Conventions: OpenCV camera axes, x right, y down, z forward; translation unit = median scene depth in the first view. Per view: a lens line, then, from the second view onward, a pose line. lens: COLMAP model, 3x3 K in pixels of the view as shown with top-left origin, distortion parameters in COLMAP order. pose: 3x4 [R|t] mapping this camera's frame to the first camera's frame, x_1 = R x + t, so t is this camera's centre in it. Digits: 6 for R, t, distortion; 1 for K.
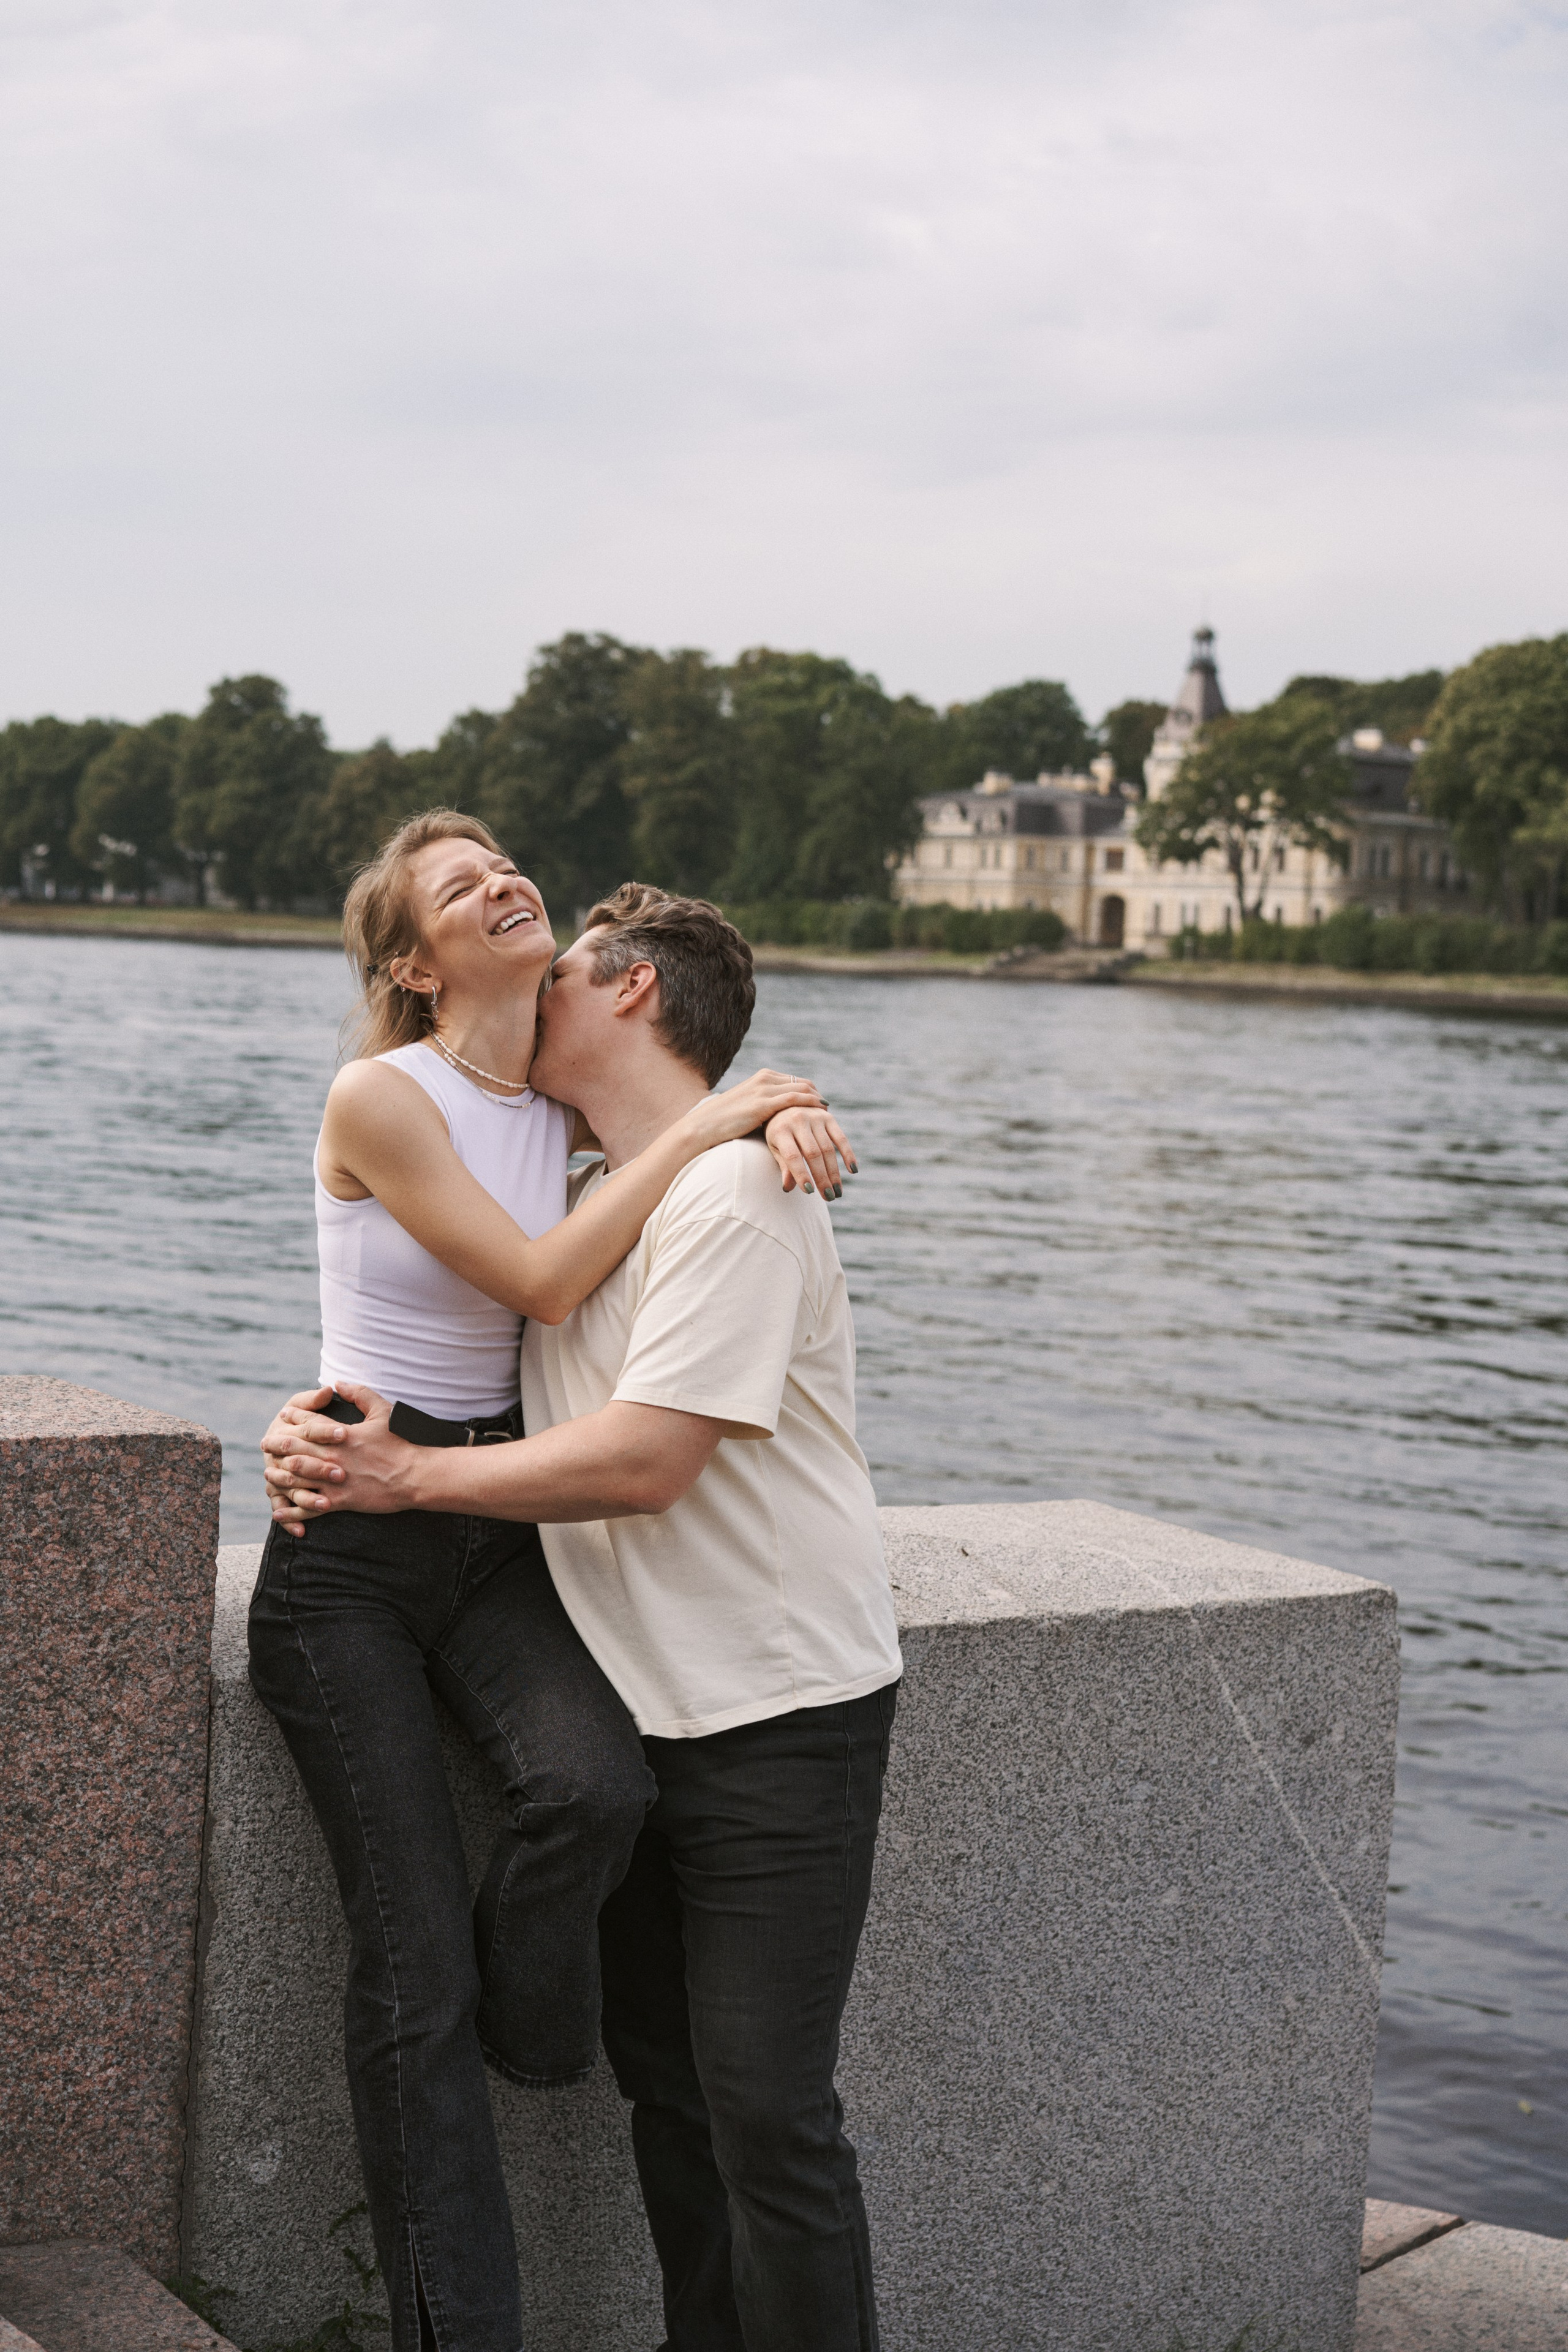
lens RADIAL K [[3671.2, 0, 788.1], [0, 3671.2, 1177.4], [0, 0, 1]] dist [0.103910, -0.755284]
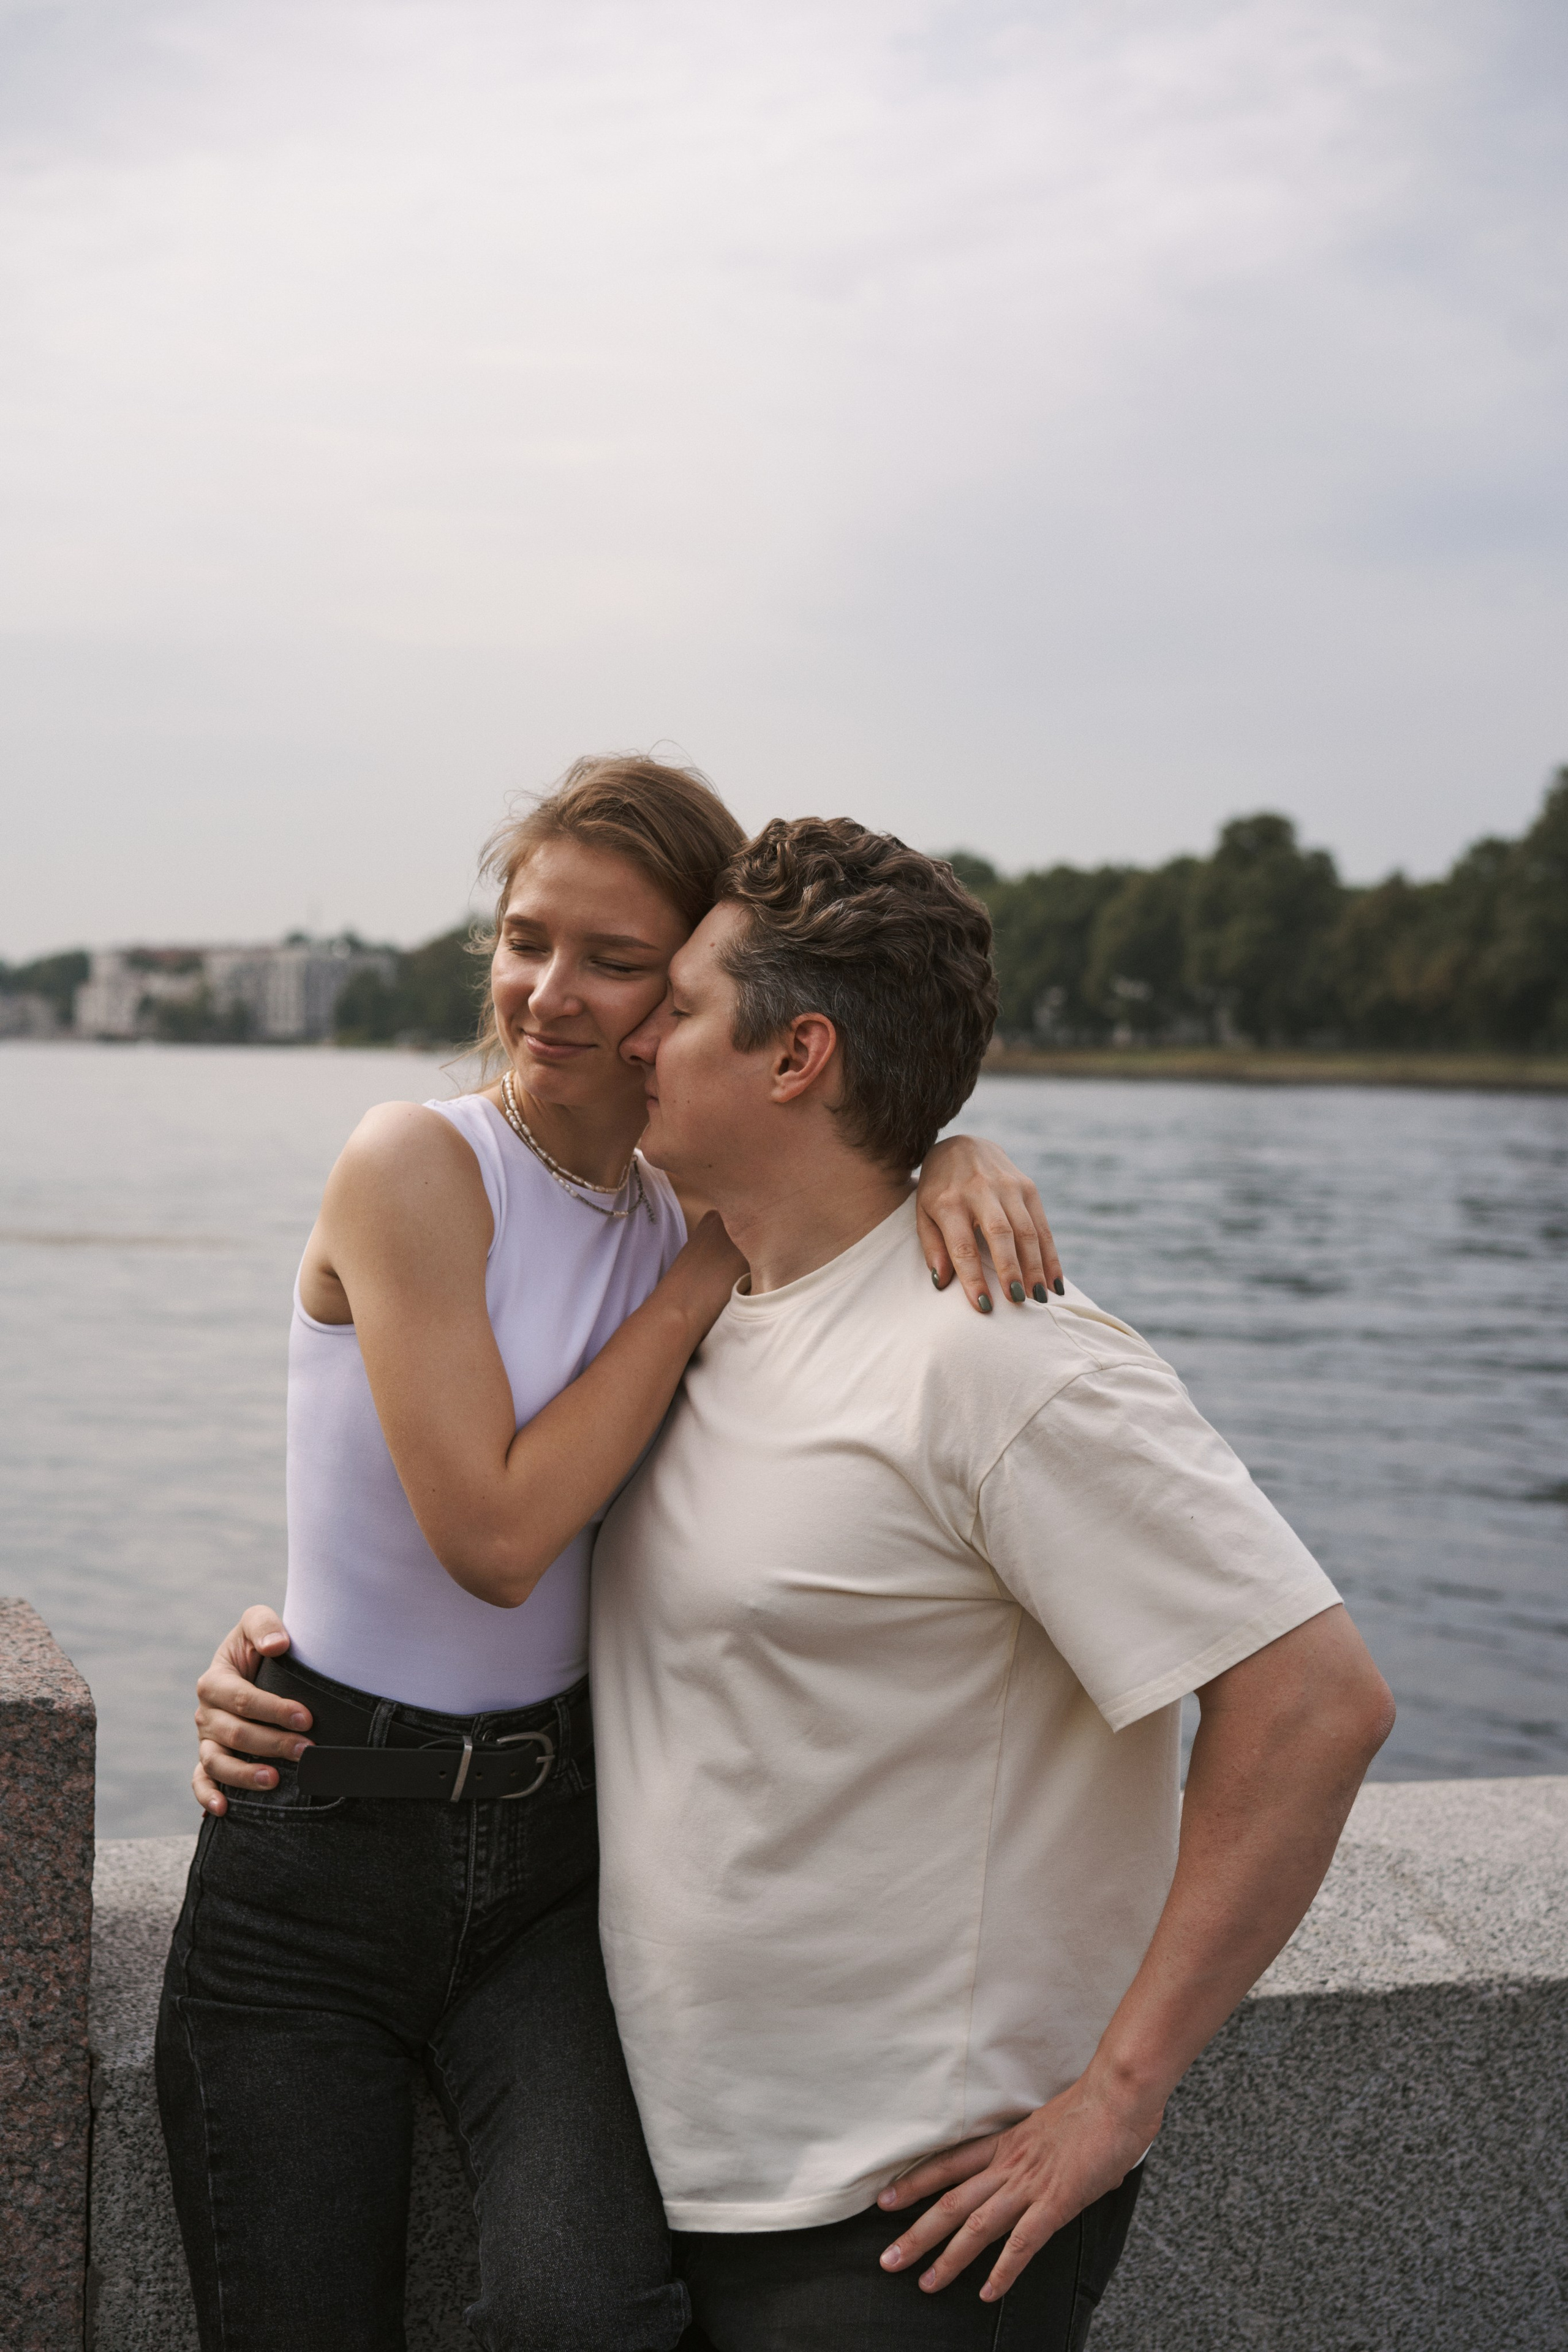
lens RADIAL K [[3671.2, 0, 788.1], [0, 3671.2, 1177.4], [0, 0, 1]] dist [0.103910, -0.755284]
pose [[0.960499, -0.020104, -0.277556, 0.134376], [0.009485, 0.999173, -0.039551, 0.002207], [0.278122, 0.035356, 0.959895, 0.339158]]
